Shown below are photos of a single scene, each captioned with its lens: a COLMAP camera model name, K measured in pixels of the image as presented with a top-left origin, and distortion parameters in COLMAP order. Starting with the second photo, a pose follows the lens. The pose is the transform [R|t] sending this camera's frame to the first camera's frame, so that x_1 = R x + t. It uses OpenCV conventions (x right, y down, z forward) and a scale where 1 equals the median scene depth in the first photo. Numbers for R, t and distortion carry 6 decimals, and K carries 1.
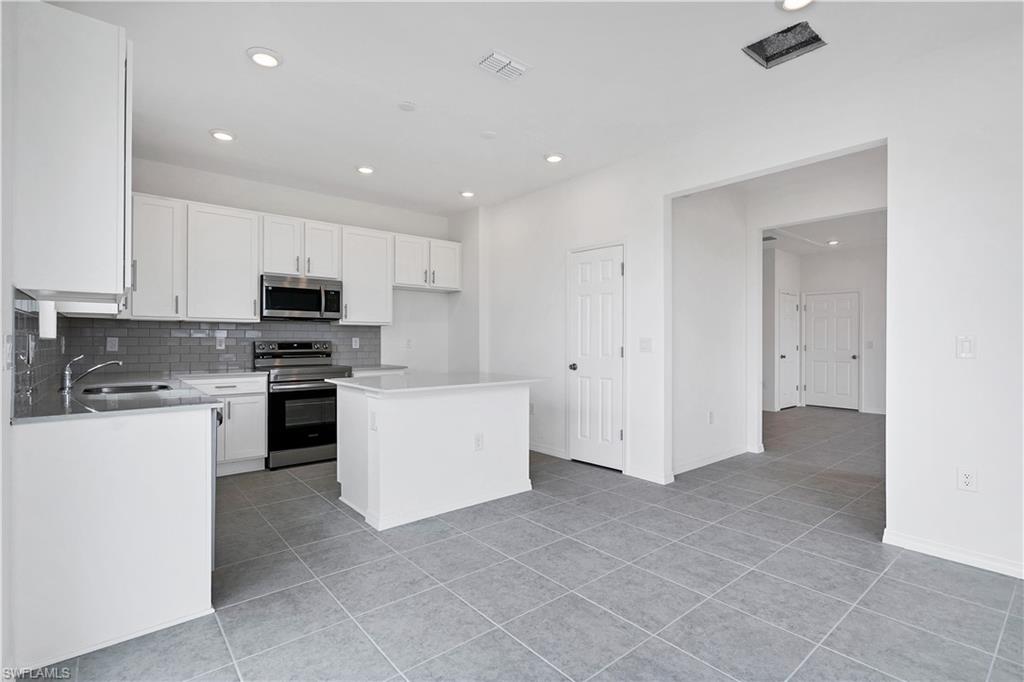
lens RADIAL K [[479.5, 0, 509.0], [0, 479.5, 339.1], [0, 0, 1]] dist [-0.008306, 0.003017]
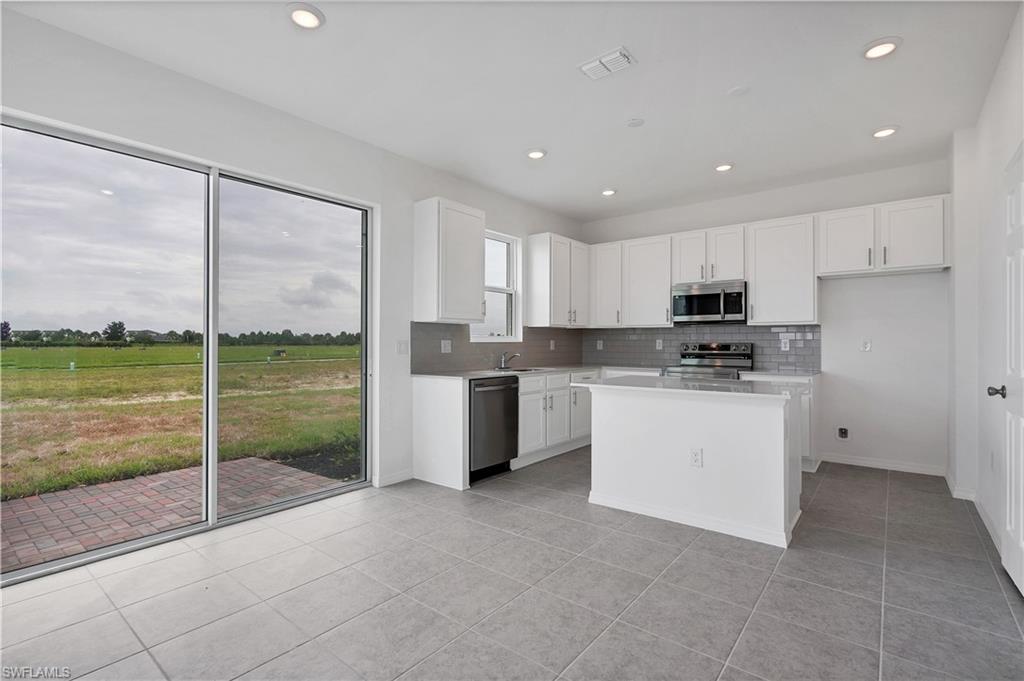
lens RADIAL K [[479.5, 0, 503.5], [0, 479.5, 338.6], [0, 0, 1]] dist [-0.008306, 0.003017]
pose [[0.188752, -0.008565, -0.981987, 0.537879], [0.002166, 0.999963, -0.008306, 0.002252], [0.982022, -0.000560, 0.188764, 0.355062]]
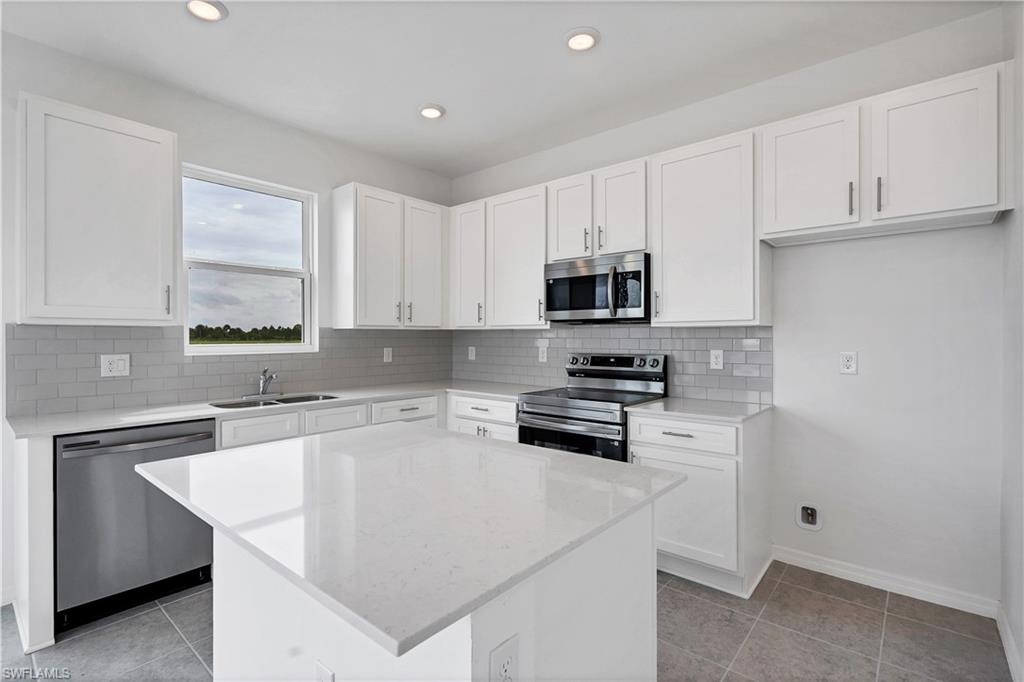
lens RADIAL K [[479.5, 0, 504.9], [0, 479.5, 338.8], [0, 0, 1]] dist [-0.008306, 0.003017]
pose [[0.176856, 0.001469, -0.984236, 0.199641], [0.004753, 0.999986, 0.002346, -0.020325], [0.984225, -0.005093, 0.176846, 0.770453]]
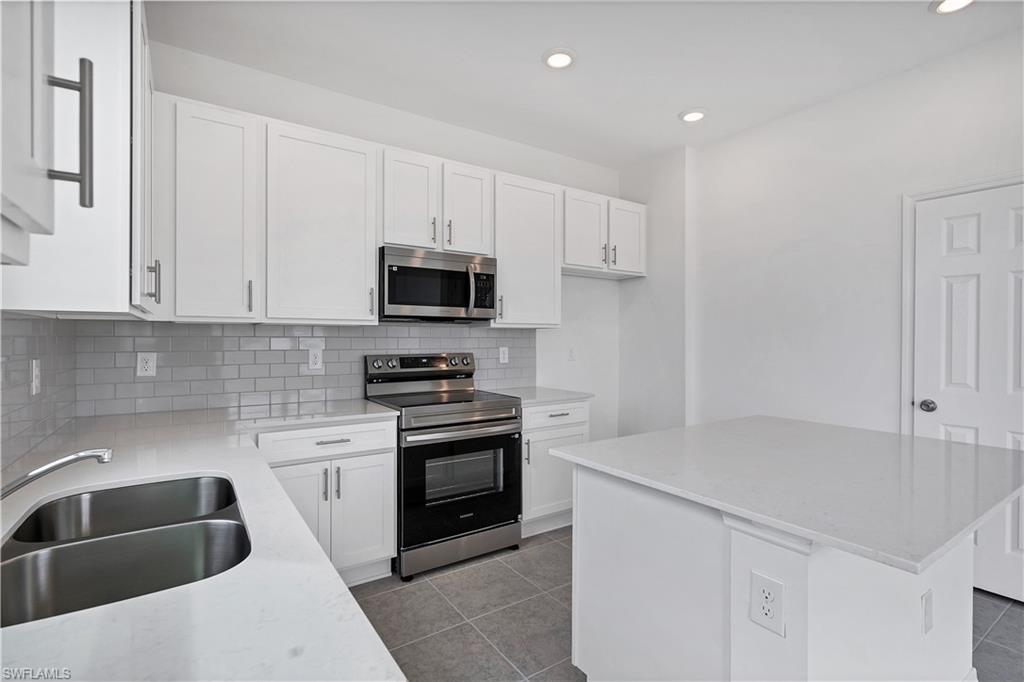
lens RADIAL K [[479.5, 0, 516.9], [0, 479.5, 336.8], [0, 0, 1]] dist [-0.008306, 0.003017]
pose [[0.996245, 0.001644, -0.086559, -0.282811], [-0.001465, 0.999997, 0.002134, -0.021371], [0.086562, -0.002000, 0.996244, 0.396112]]
